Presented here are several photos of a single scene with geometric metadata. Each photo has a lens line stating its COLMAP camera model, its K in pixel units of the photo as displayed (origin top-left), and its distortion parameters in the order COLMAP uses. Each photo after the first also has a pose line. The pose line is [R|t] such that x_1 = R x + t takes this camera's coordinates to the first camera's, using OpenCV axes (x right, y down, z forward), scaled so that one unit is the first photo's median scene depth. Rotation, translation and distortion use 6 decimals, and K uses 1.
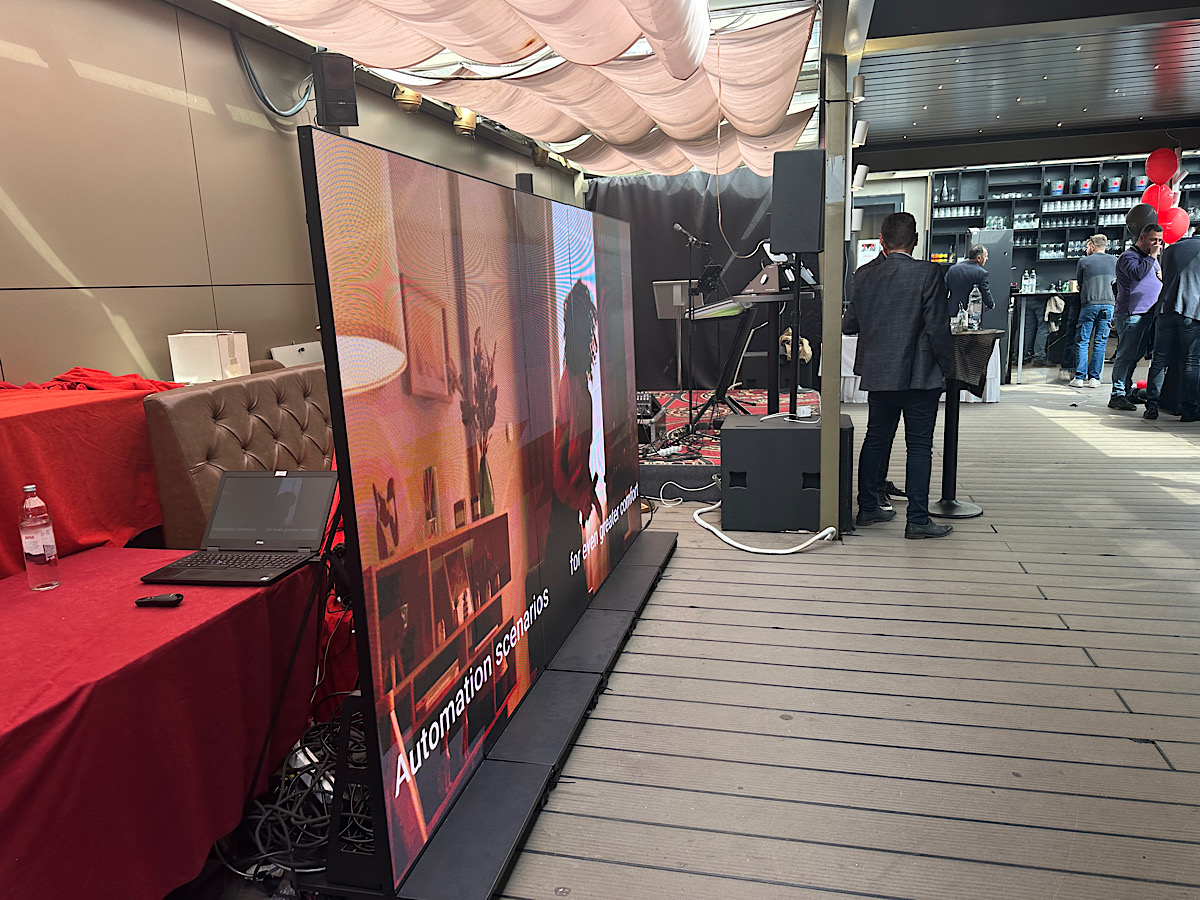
lens RADIAL K [[853.7, 0, 599.8], [0, 853.7, 448.2], [0, 0, 1]] dist [0.038616, -0.020352]
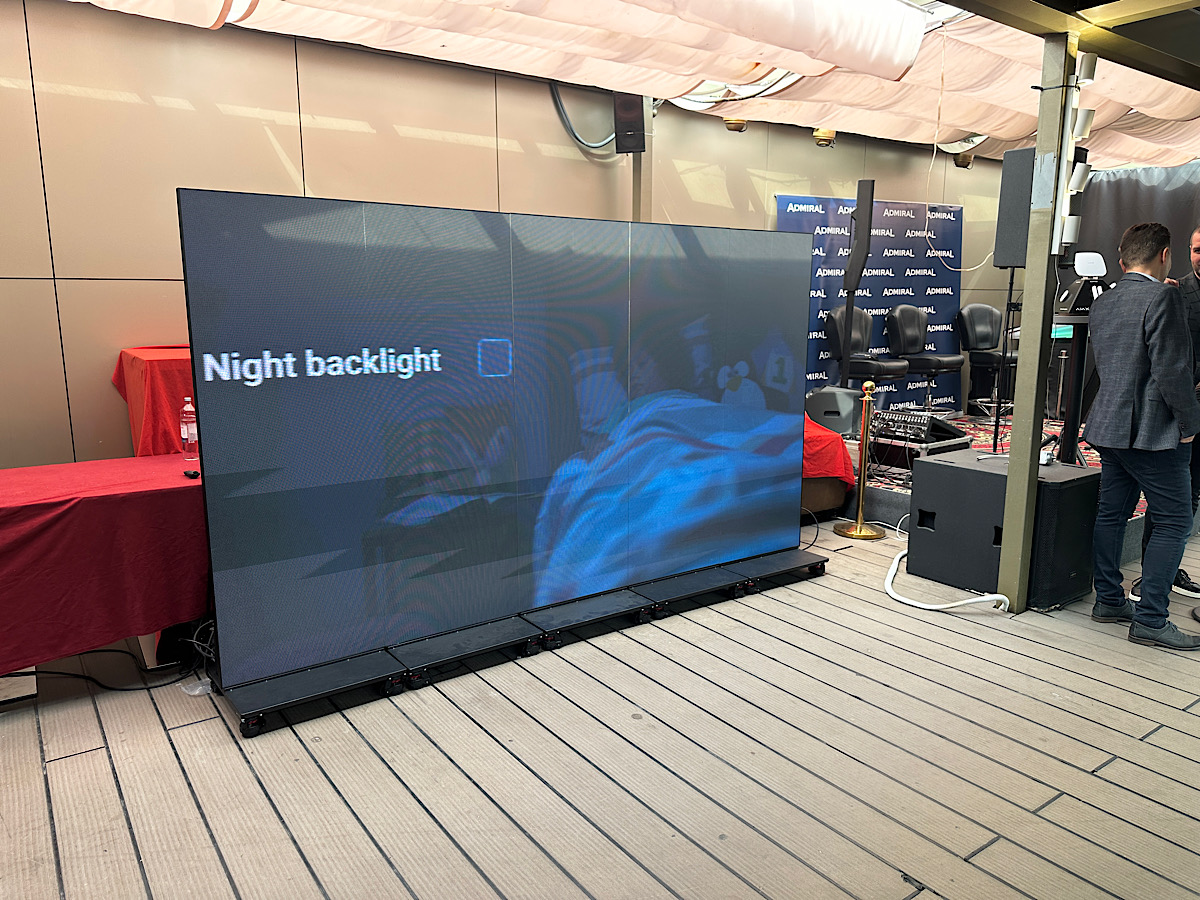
lens RADIAL K [[853.7, 0, 606.1], [0, 853.7, 453.8], [0, 0, 1]] dist [0.038616, -0.020352]
pose [[0.768439, 0.158829, -0.619900, 0.498496], [-0.155719, 0.986002, 0.059598, -0.036508], [0.620688, 0.050733, 0.782415, 0.094120]]
